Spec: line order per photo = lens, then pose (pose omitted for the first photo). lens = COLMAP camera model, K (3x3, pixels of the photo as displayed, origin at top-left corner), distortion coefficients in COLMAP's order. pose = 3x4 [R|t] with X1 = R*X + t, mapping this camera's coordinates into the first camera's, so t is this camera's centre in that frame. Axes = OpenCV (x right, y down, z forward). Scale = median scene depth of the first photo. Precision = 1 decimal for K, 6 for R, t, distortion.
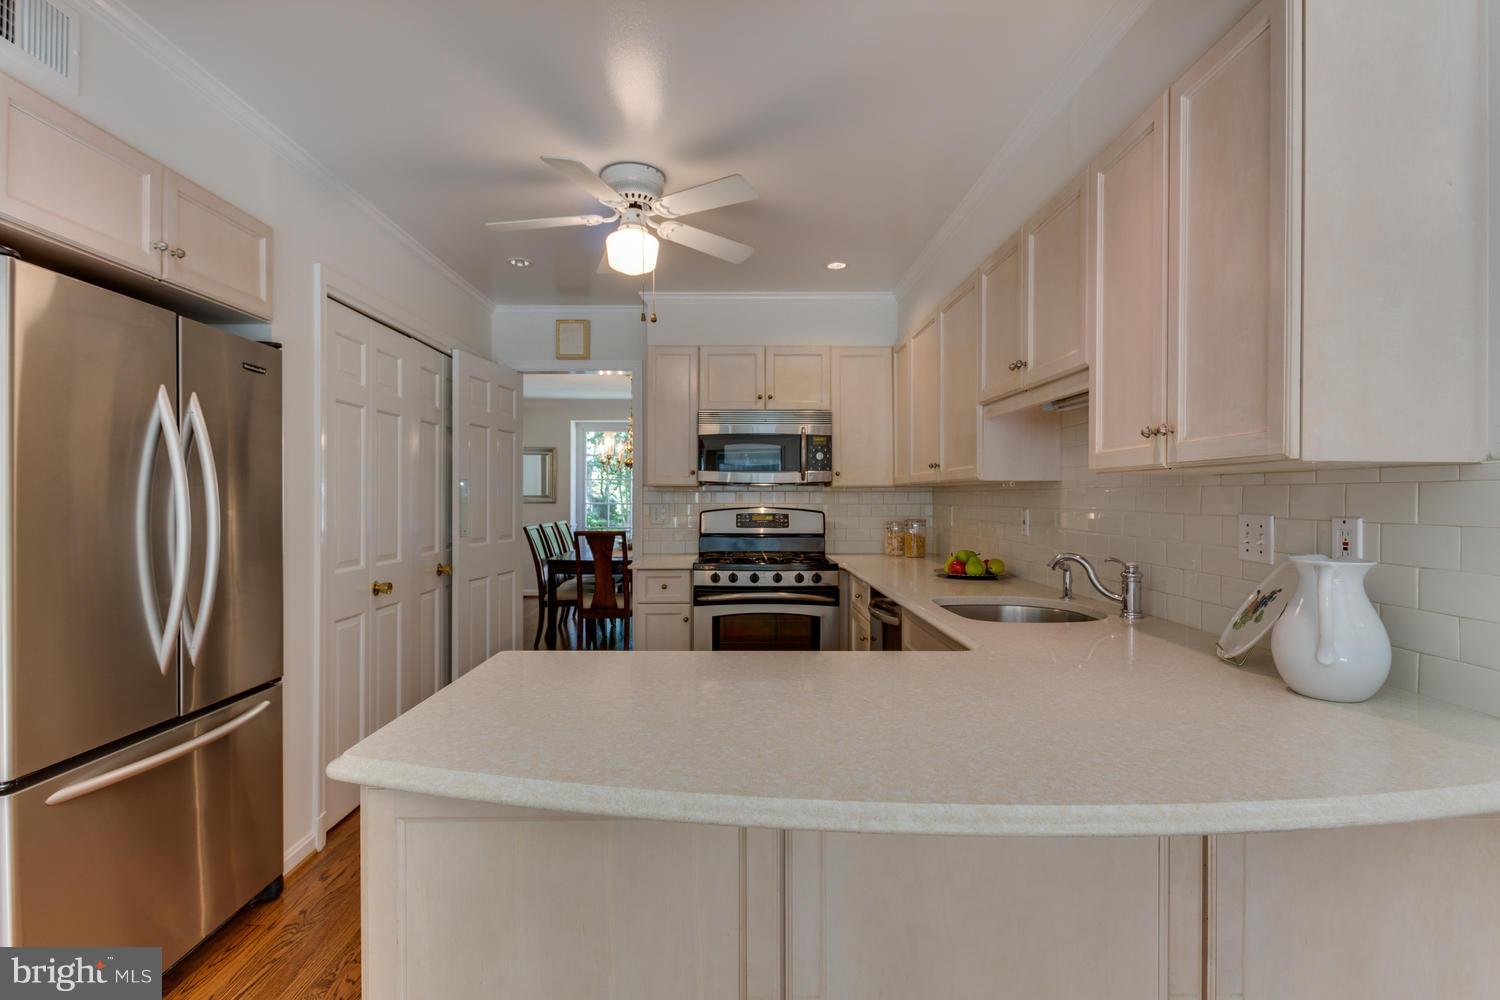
lens RADIAL K [[704.0, 0, 750.0], [0, 704.0, 500.0], [0, 0, 1]] dist [-0.000104, -0.000016]
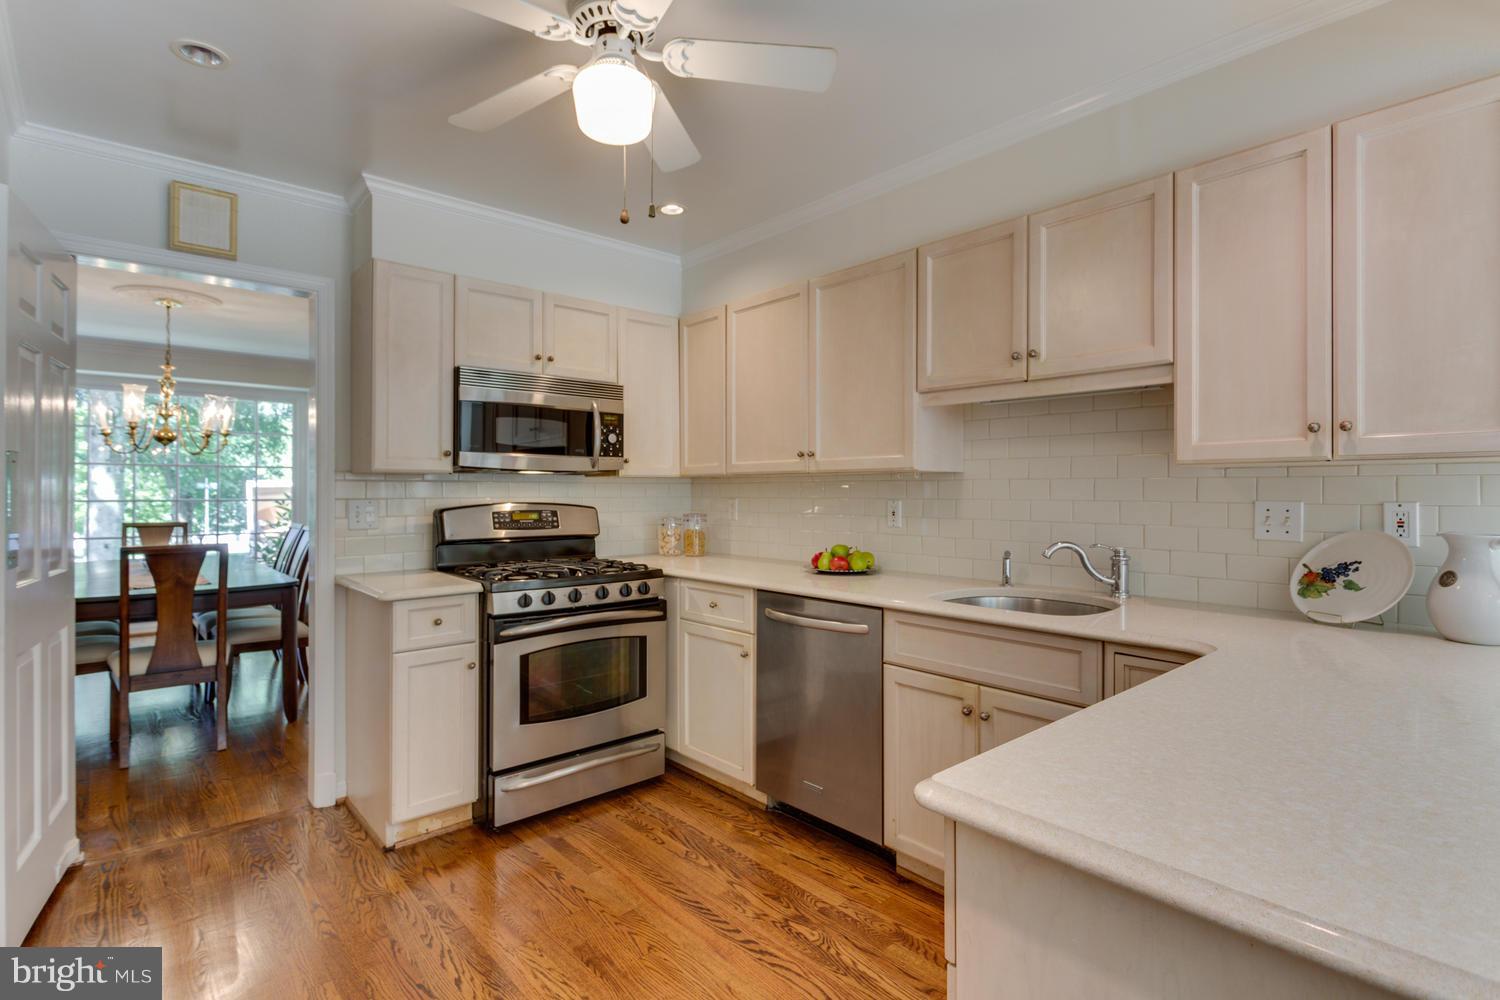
lens RADIAL K [[717.1, 0, 747.4], [0, 717.1, 494.7], [0, 0, 1]] dist [-0.000263, -0.000148]
pose [[0.761220, -0.003638, 0.648483, -0.317979], [0.003510, 0.999993, 0.001489, 0.001645], [-0.648484, 0.001143, 0.761228, 0.267958]]
